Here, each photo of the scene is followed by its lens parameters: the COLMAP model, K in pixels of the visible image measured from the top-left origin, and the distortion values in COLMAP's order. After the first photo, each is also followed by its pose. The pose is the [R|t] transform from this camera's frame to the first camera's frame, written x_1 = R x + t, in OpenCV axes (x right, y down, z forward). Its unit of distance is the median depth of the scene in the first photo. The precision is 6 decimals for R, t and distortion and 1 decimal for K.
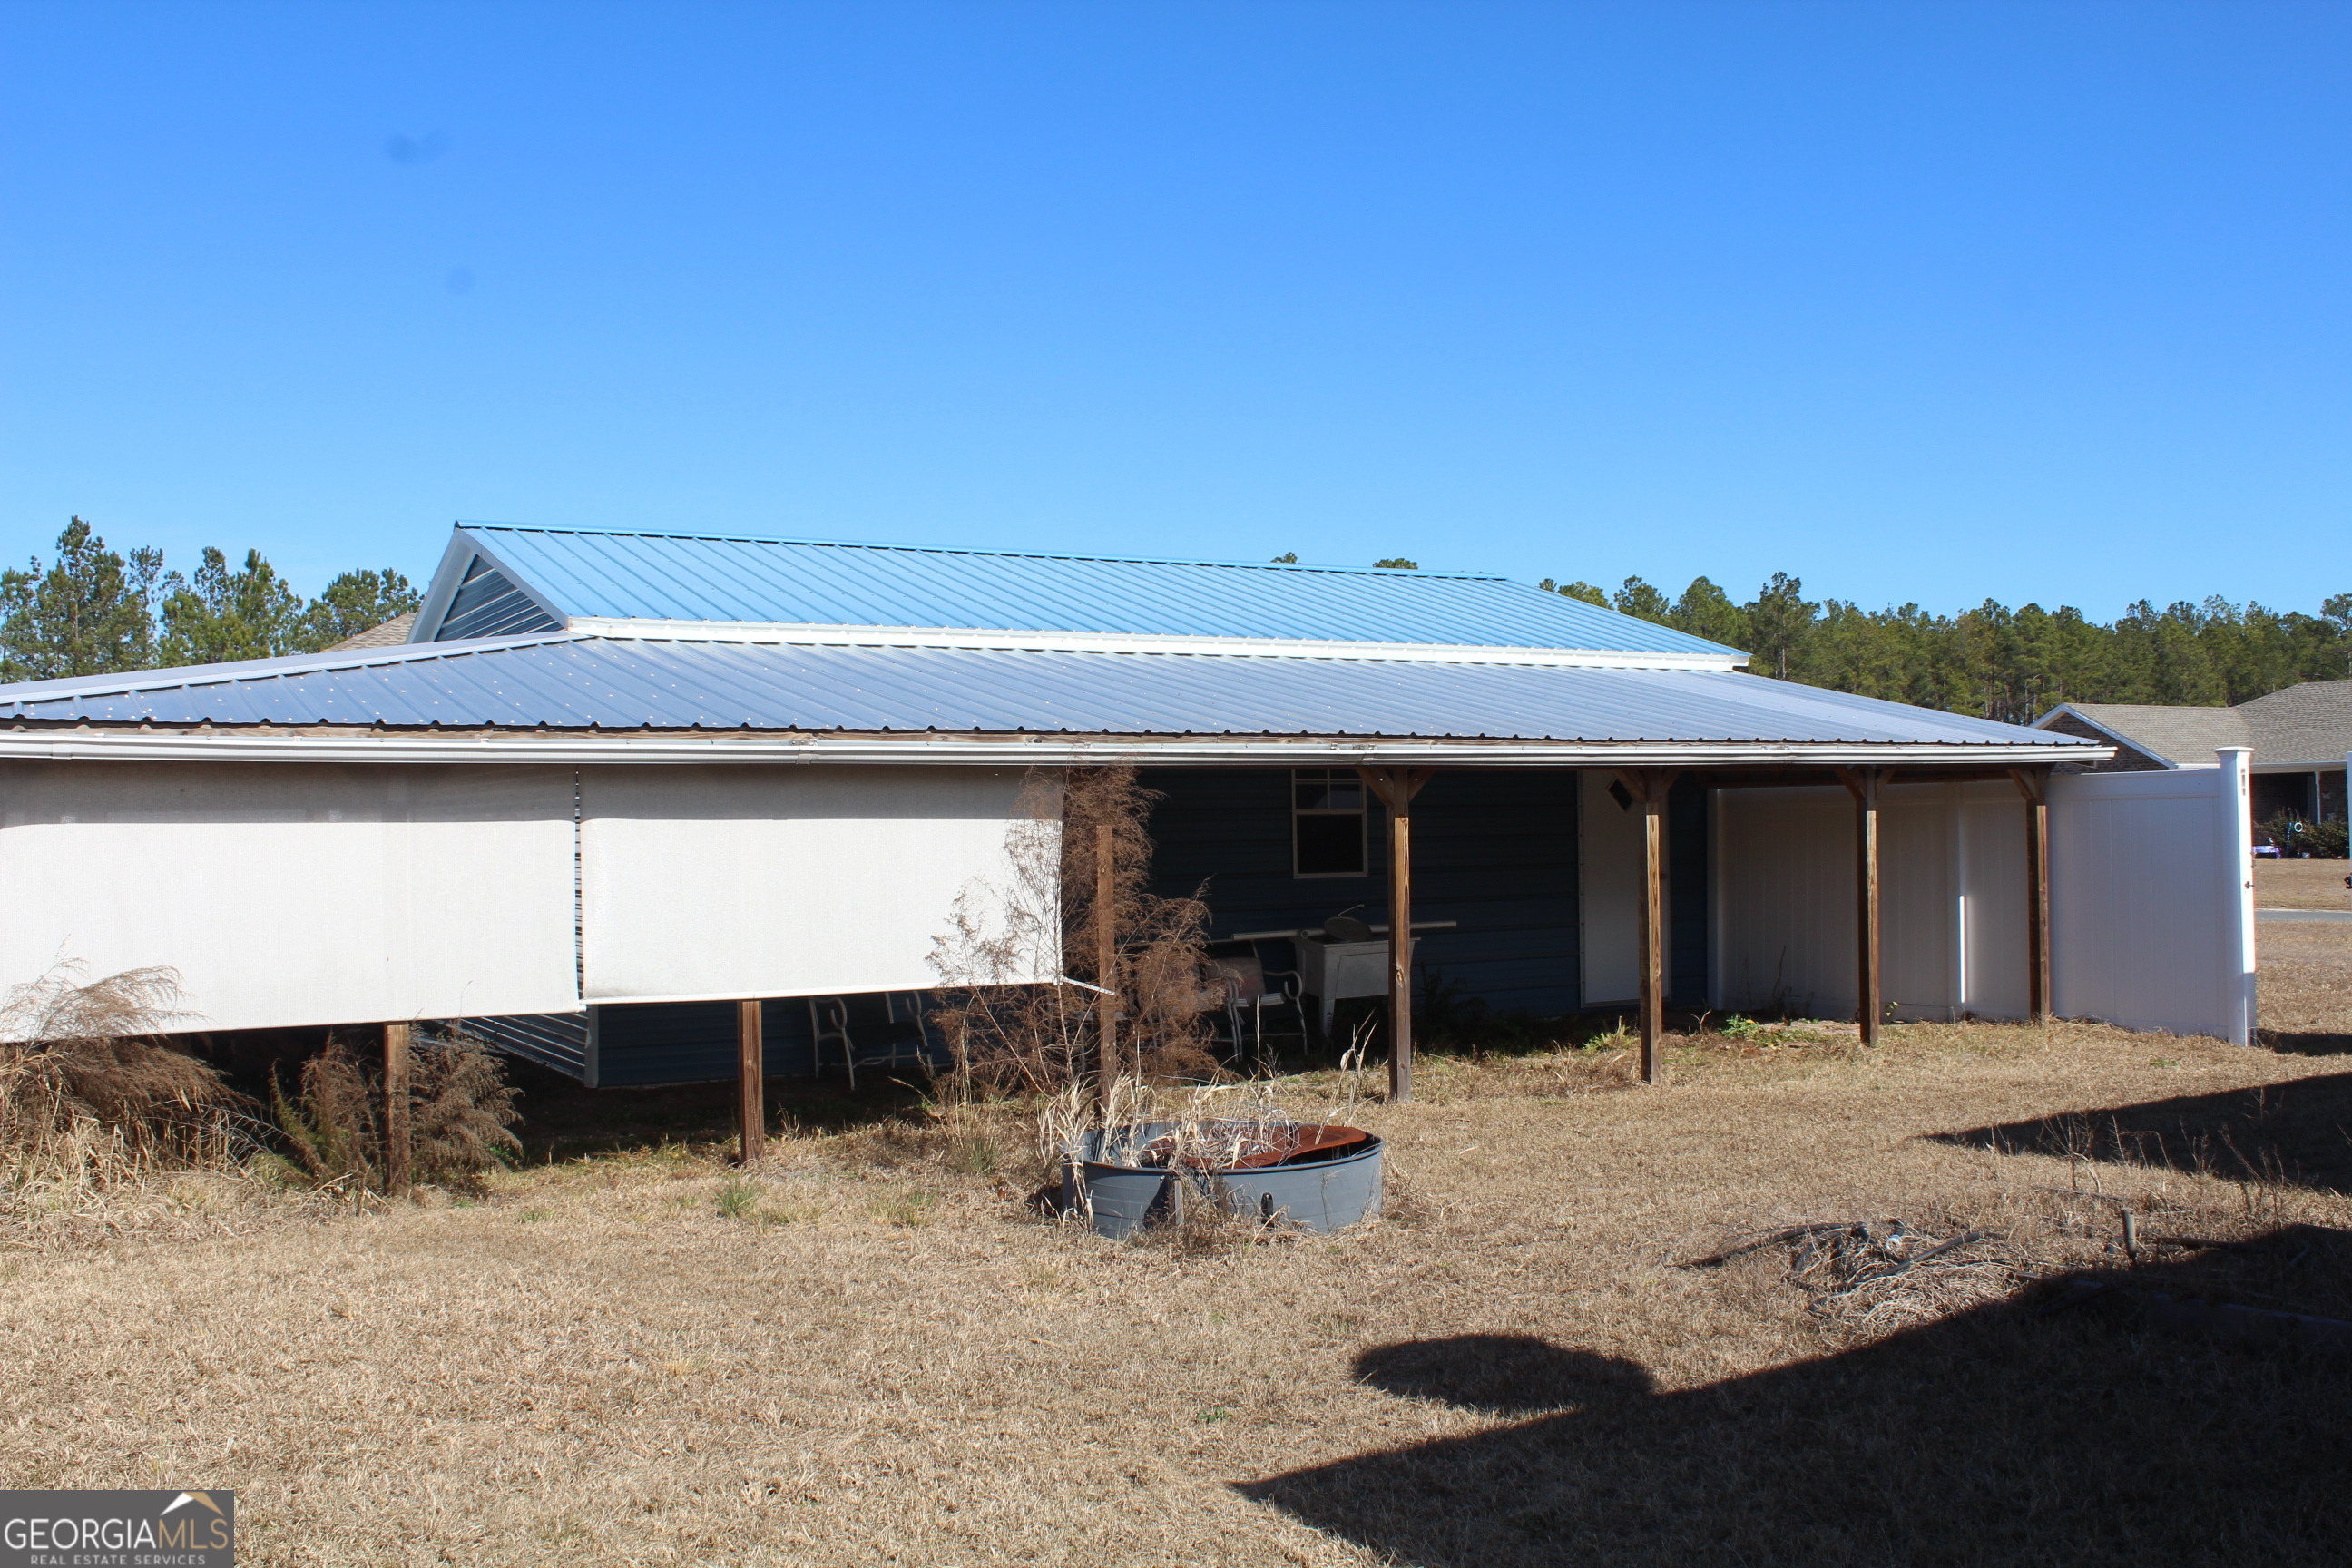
lens RADIAL K [[2147.6, 0, 1173.6], [0, 2147.6, 778.1], [0, 0, 1]] dist [-0.133735, 0.134382]
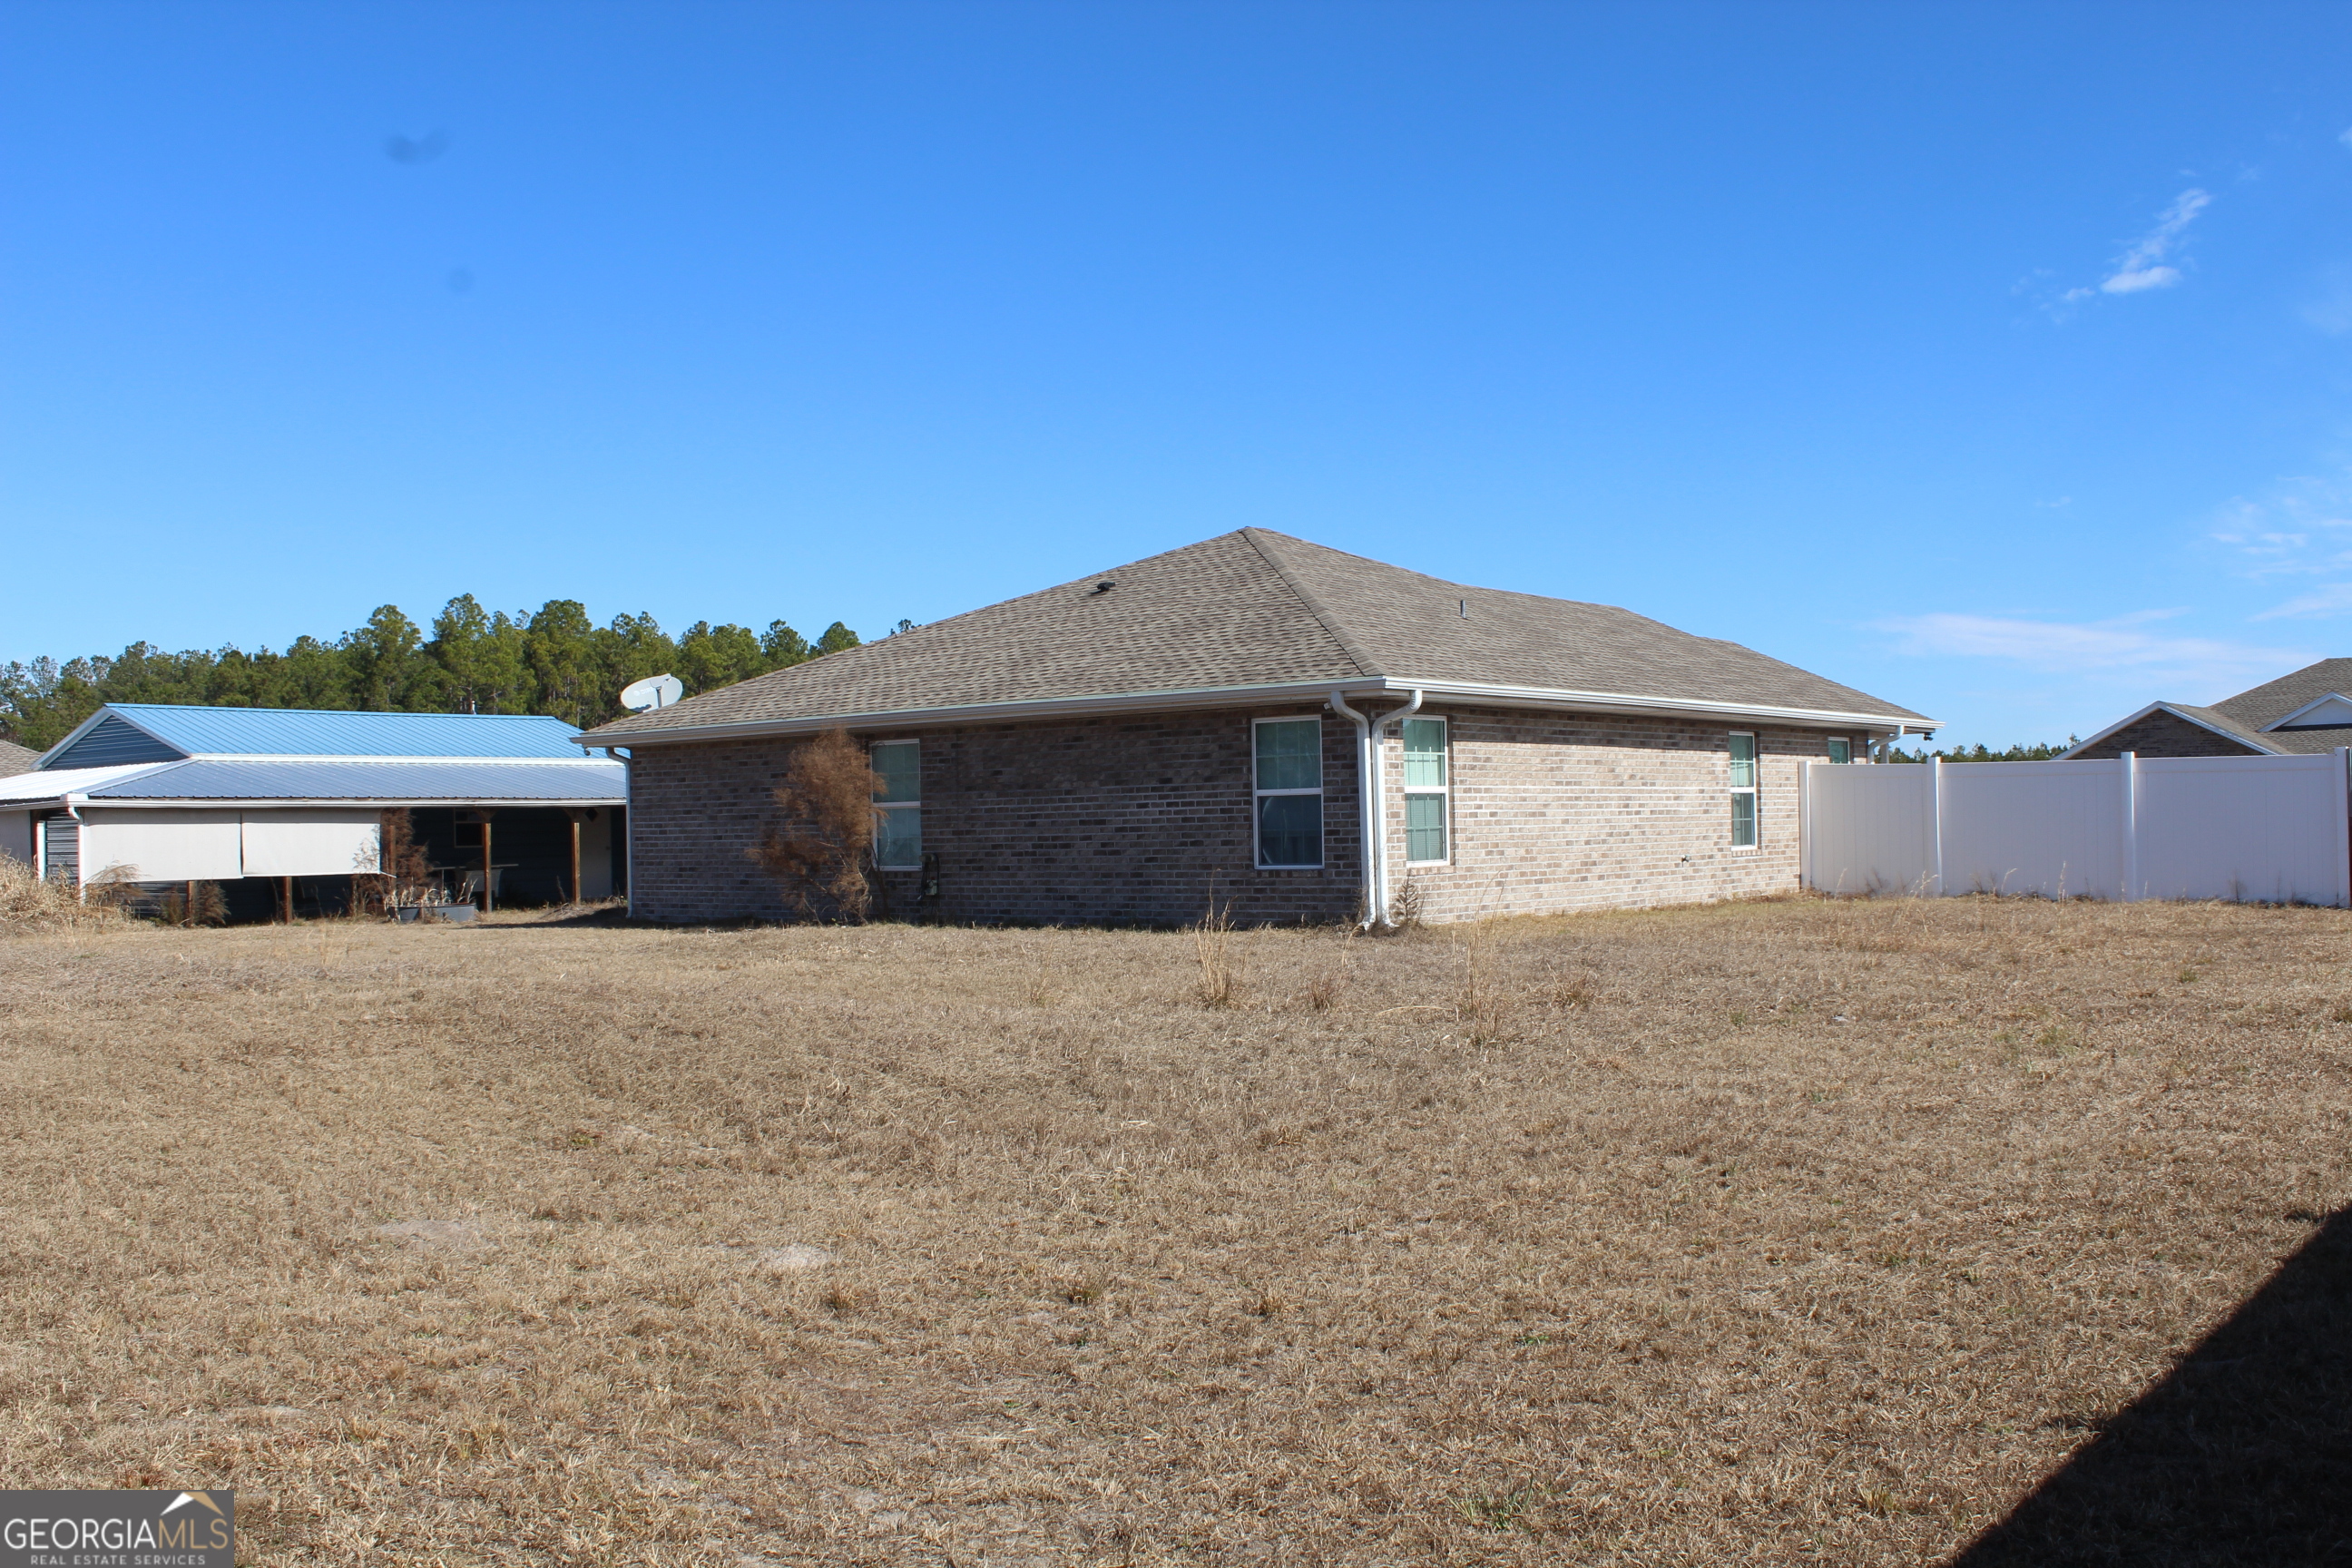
lens RADIAL K [[2147.6, 0, 1166.9], [0, 2147.6, 731.9], [0, 0, 1]] dist [-0.133735, 0.134382]
pose [[0.930359, 0.013443, 0.366402, -0.132326], [-0.002262, 0.999519, -0.030929, -0.027569], [-0.366642, 0.027946, 0.929942, -2.751129]]
